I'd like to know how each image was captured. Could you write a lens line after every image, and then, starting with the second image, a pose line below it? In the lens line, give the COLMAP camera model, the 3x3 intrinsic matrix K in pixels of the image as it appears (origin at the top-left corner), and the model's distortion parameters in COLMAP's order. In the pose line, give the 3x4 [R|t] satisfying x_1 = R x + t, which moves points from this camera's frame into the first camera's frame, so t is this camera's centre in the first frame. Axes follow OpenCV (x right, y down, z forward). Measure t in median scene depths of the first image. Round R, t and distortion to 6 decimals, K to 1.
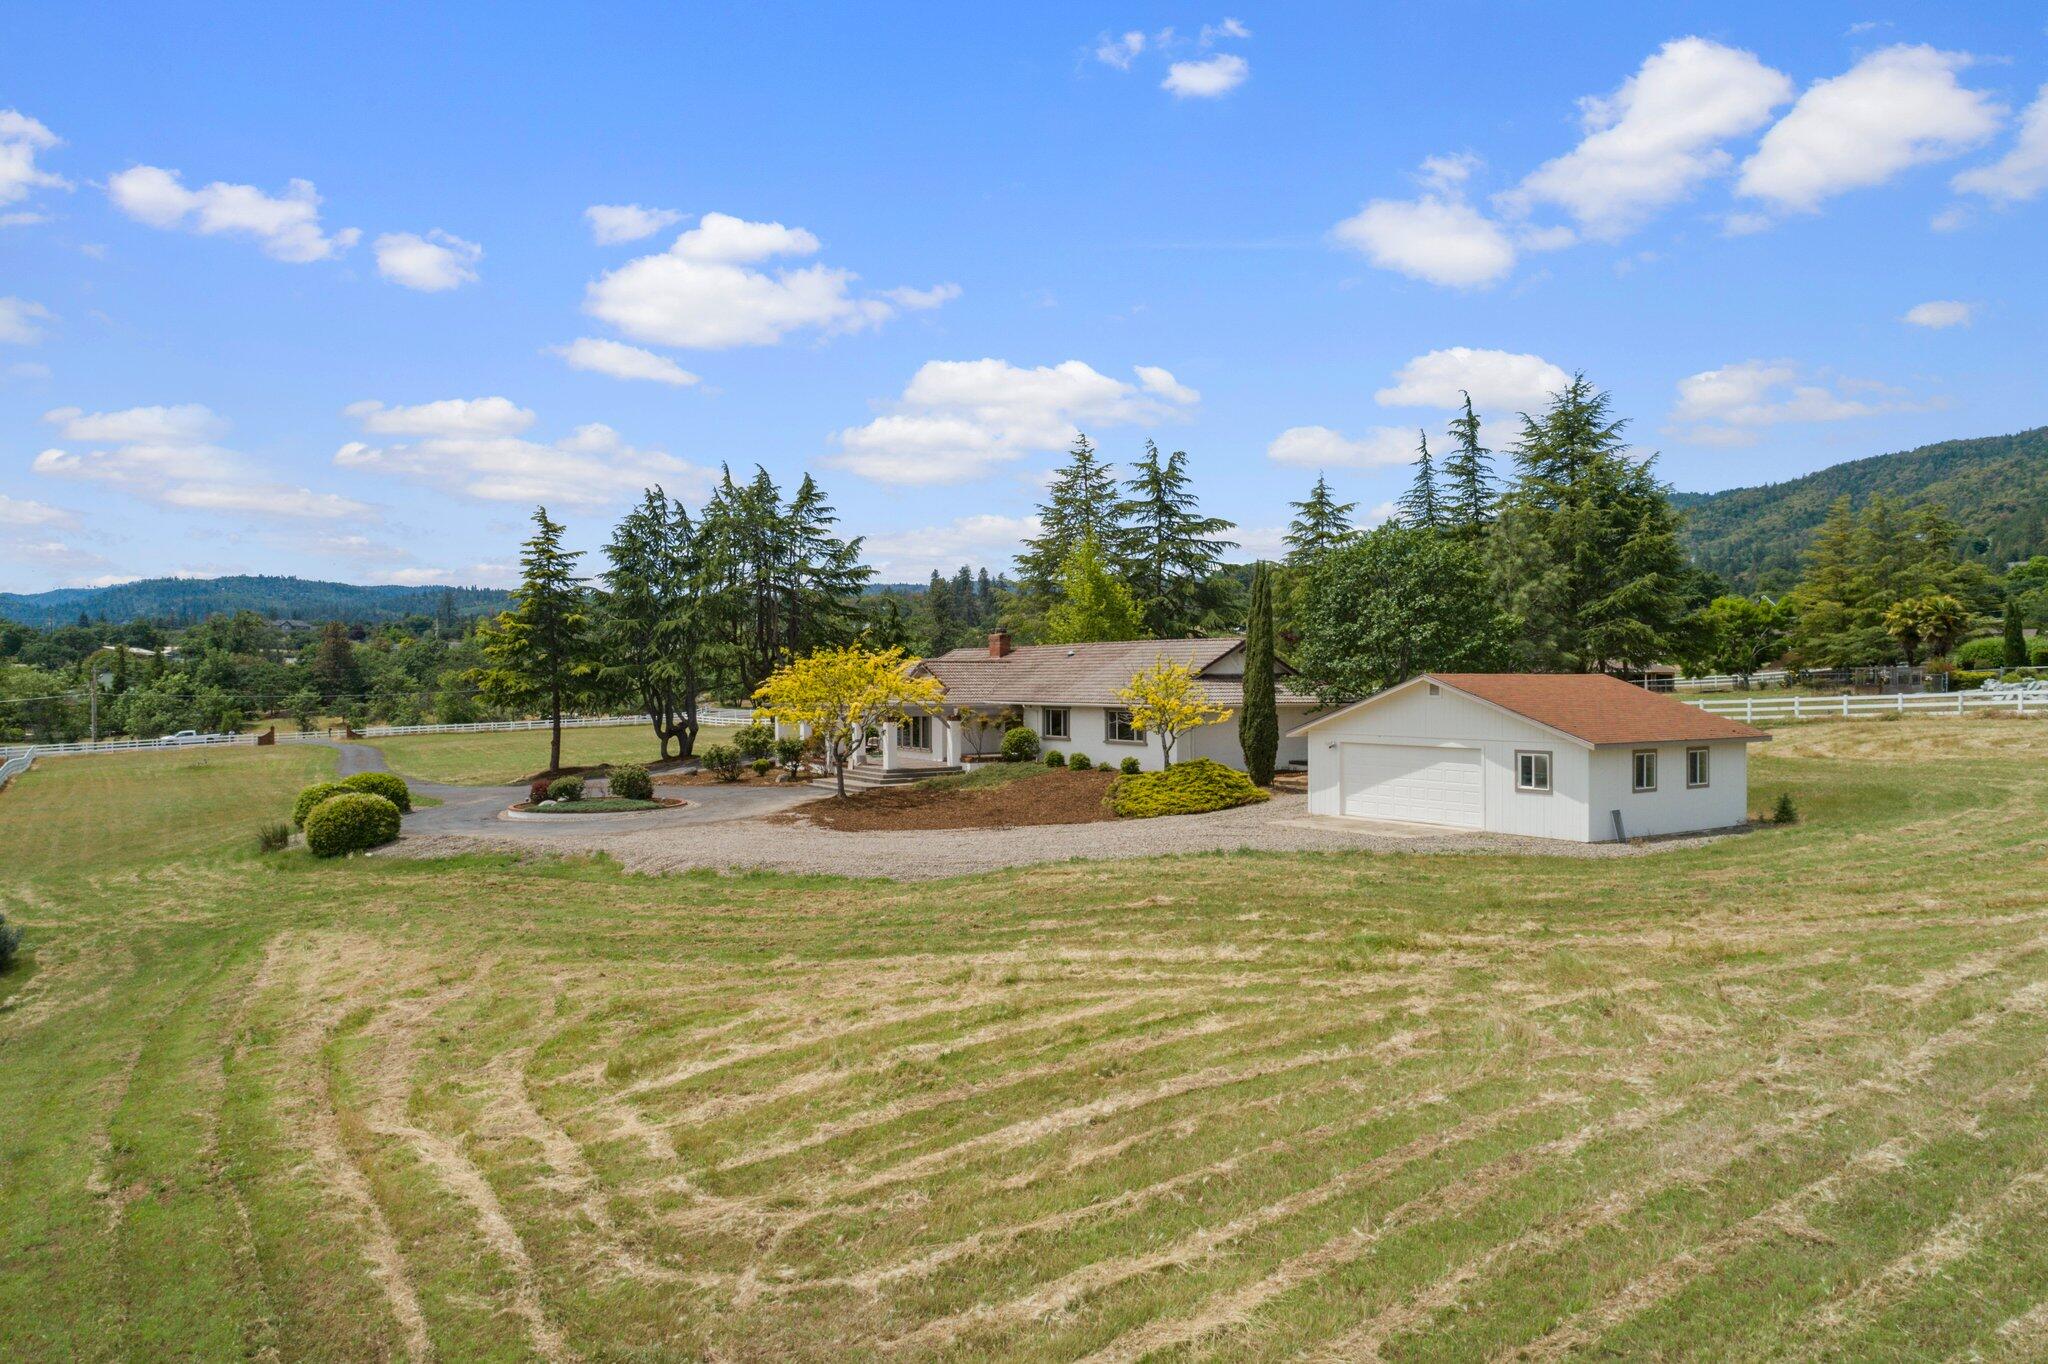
lens RADIAL K [[1372.8, 0, 1024.0], [0, 1372.8, 682.0], [0, 0, 1]] dist [0.002290, 0.003505]
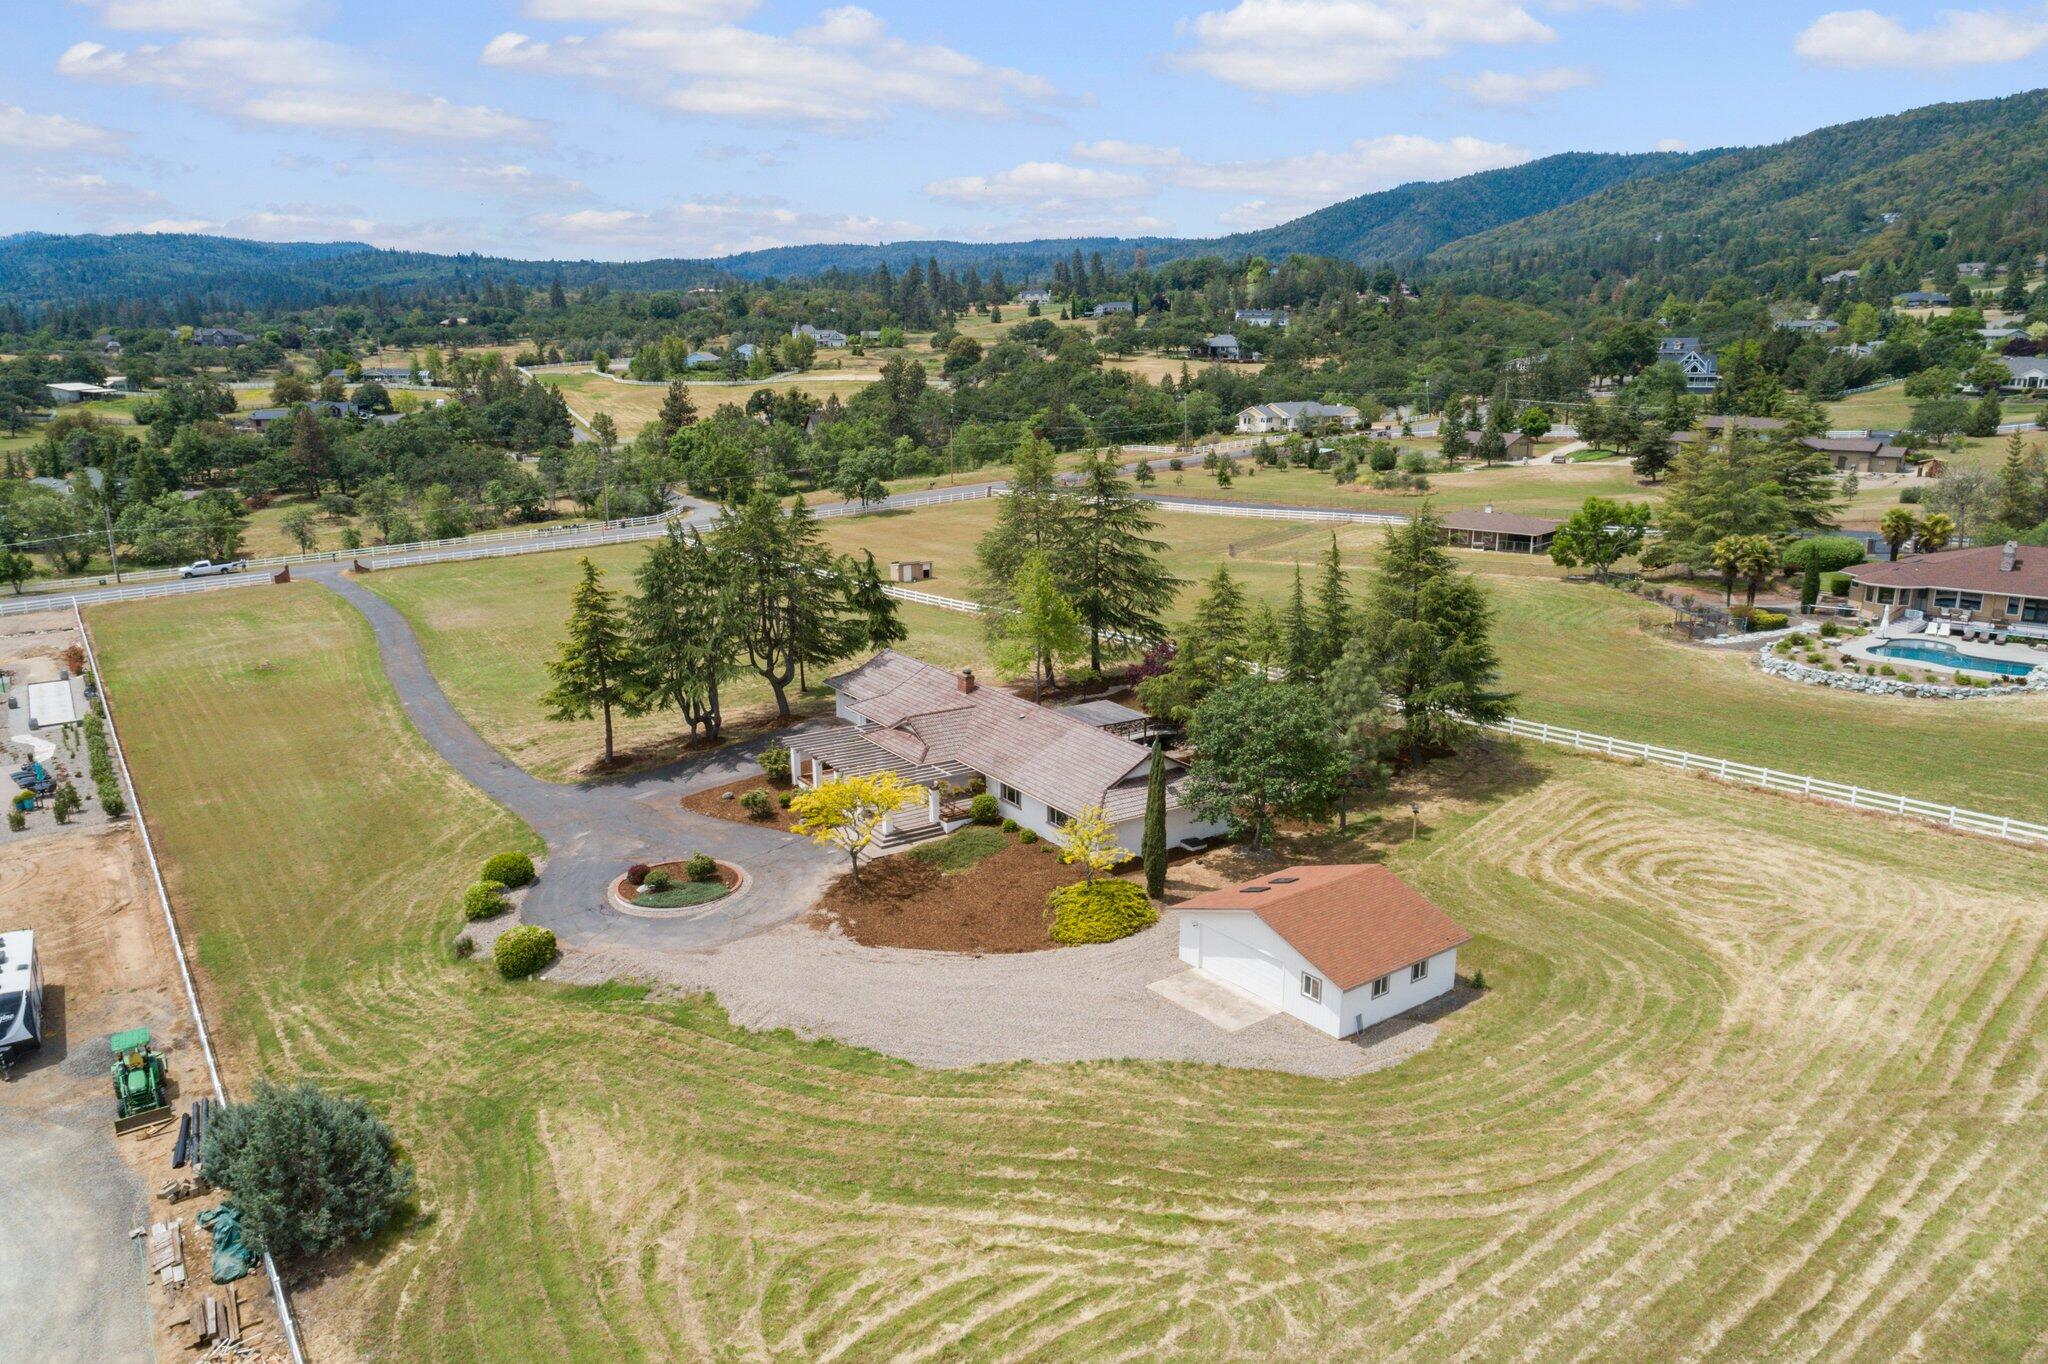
lens RADIAL K [[1372.8, 0, 1024.0], [0, 1372.8, 682.0], [0, 0, 1]] dist [0.002290, 0.003505]
pose [[0.999382, -0.005520, 0.034725, -0.005494], [-0.002873, 0.971477, 0.237114, -0.216385], [-0.035044, -0.237067, 0.970861, -0.149792]]
